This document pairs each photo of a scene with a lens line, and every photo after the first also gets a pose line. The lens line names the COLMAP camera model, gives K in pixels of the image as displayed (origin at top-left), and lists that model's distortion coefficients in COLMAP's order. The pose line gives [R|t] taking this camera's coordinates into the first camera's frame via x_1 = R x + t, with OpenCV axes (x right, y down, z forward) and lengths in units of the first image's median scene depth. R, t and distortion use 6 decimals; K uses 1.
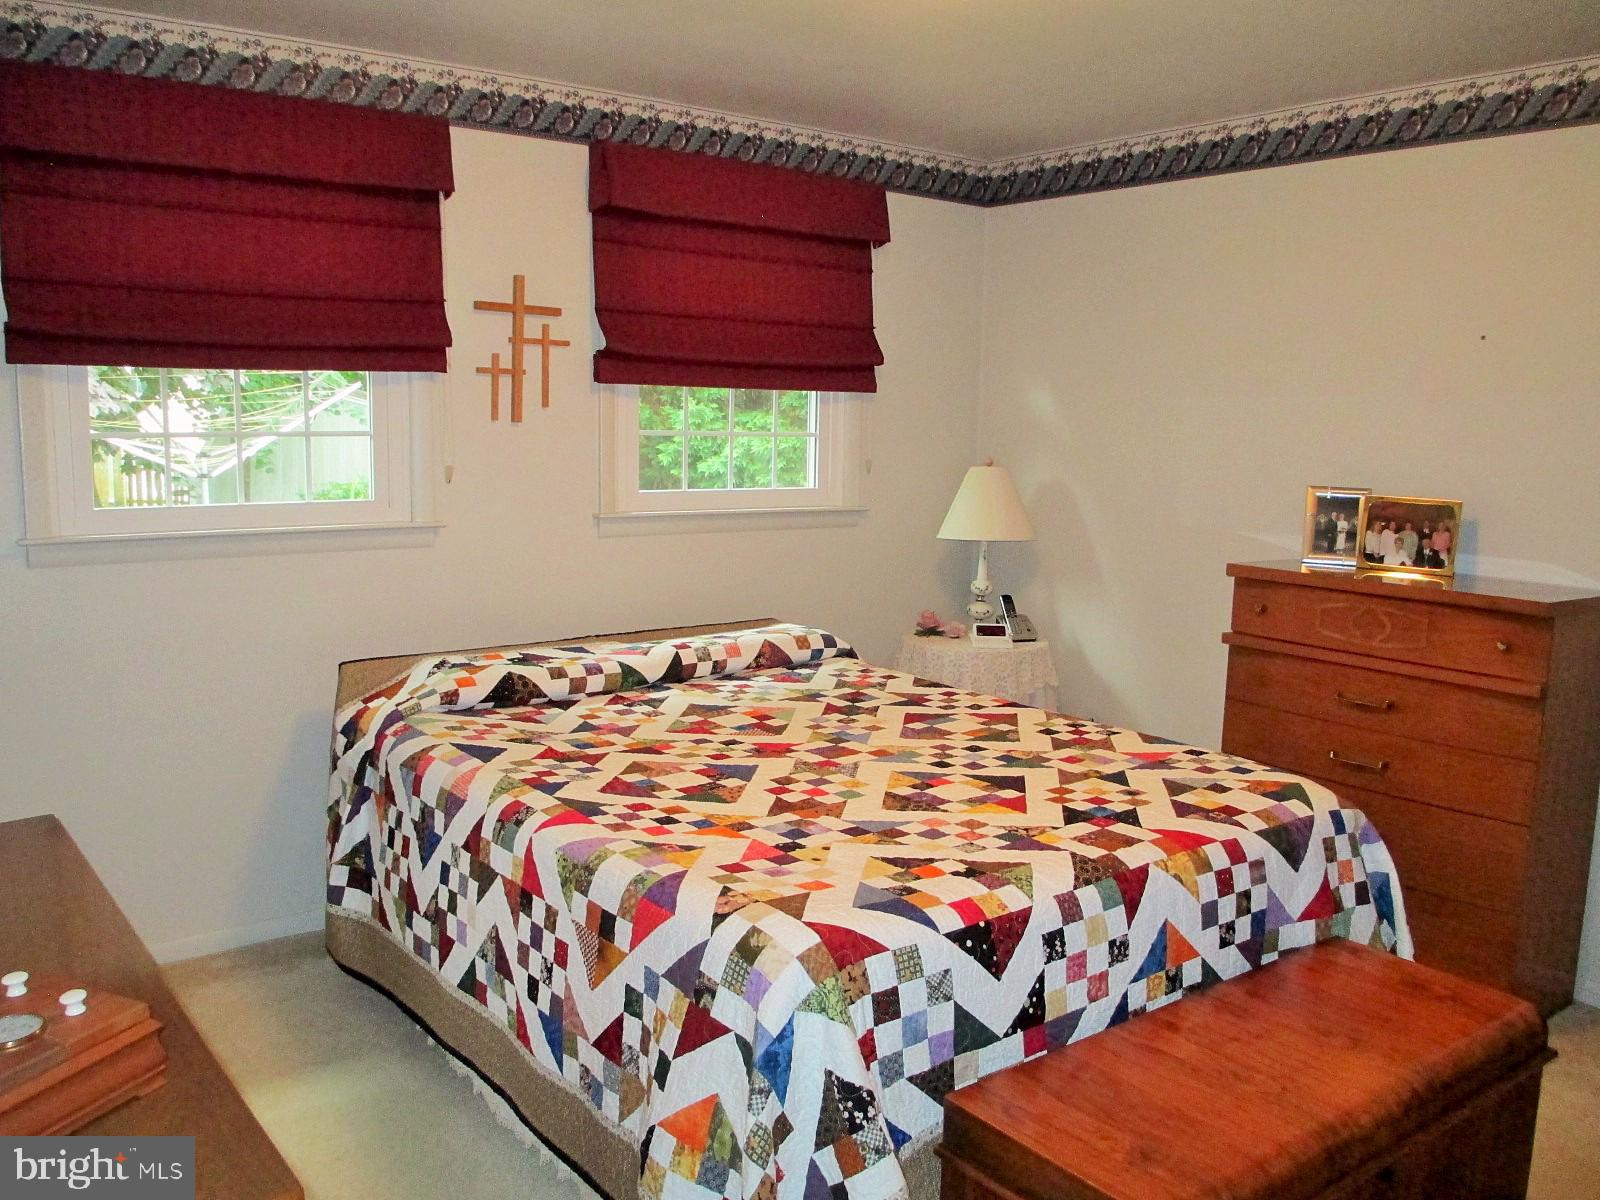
lens RADIAL K [[1348.8, 0, 796.1], [0, 1348.8, 579.2], [0, 0, 1]] dist [-0.045328, 0.020287]
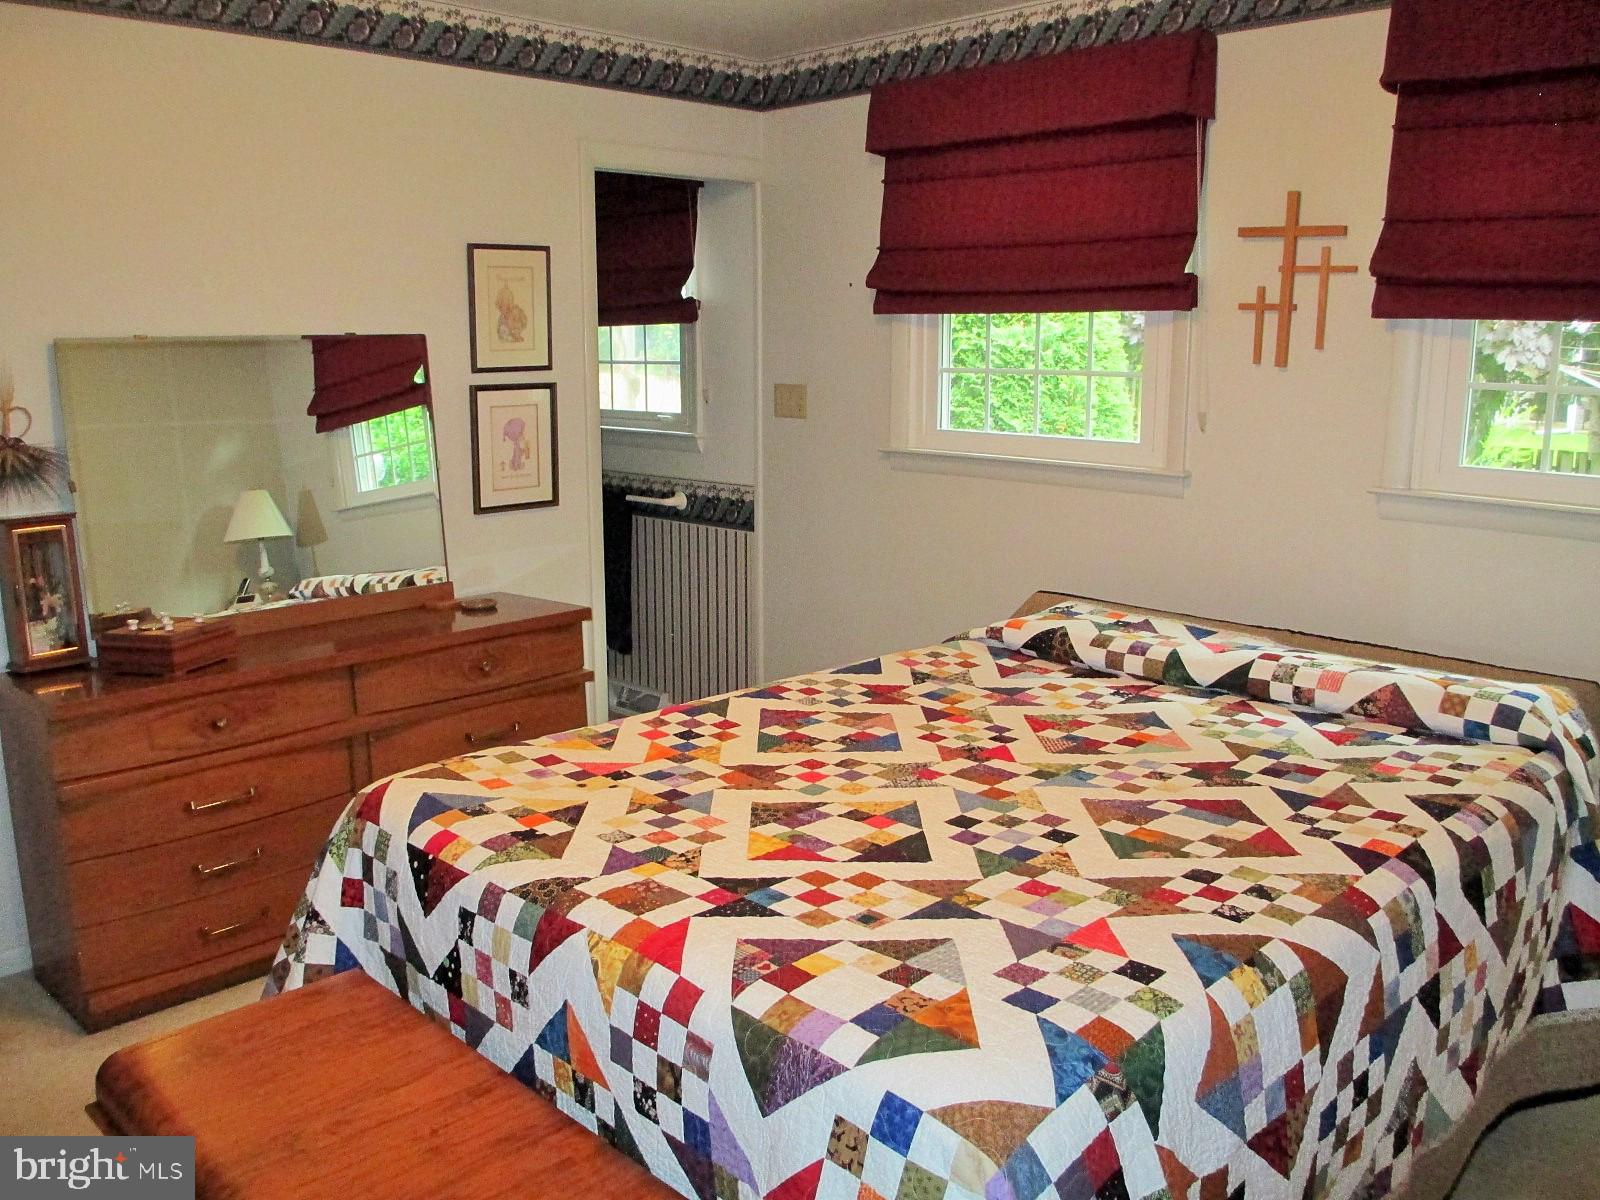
lens RADIAL K [[1335.1, 0, 797.5], [0, 1335.1, 594.4], [0, 0, 1]] dist [-0.084295, 0.077792]
pose [[0.139296, 0.169221, -0.975685, 0.763615], [-0.129367, 0.979956, 0.151493, -0.081347], [0.981764, 0.105119, 0.158396, 0.758054]]
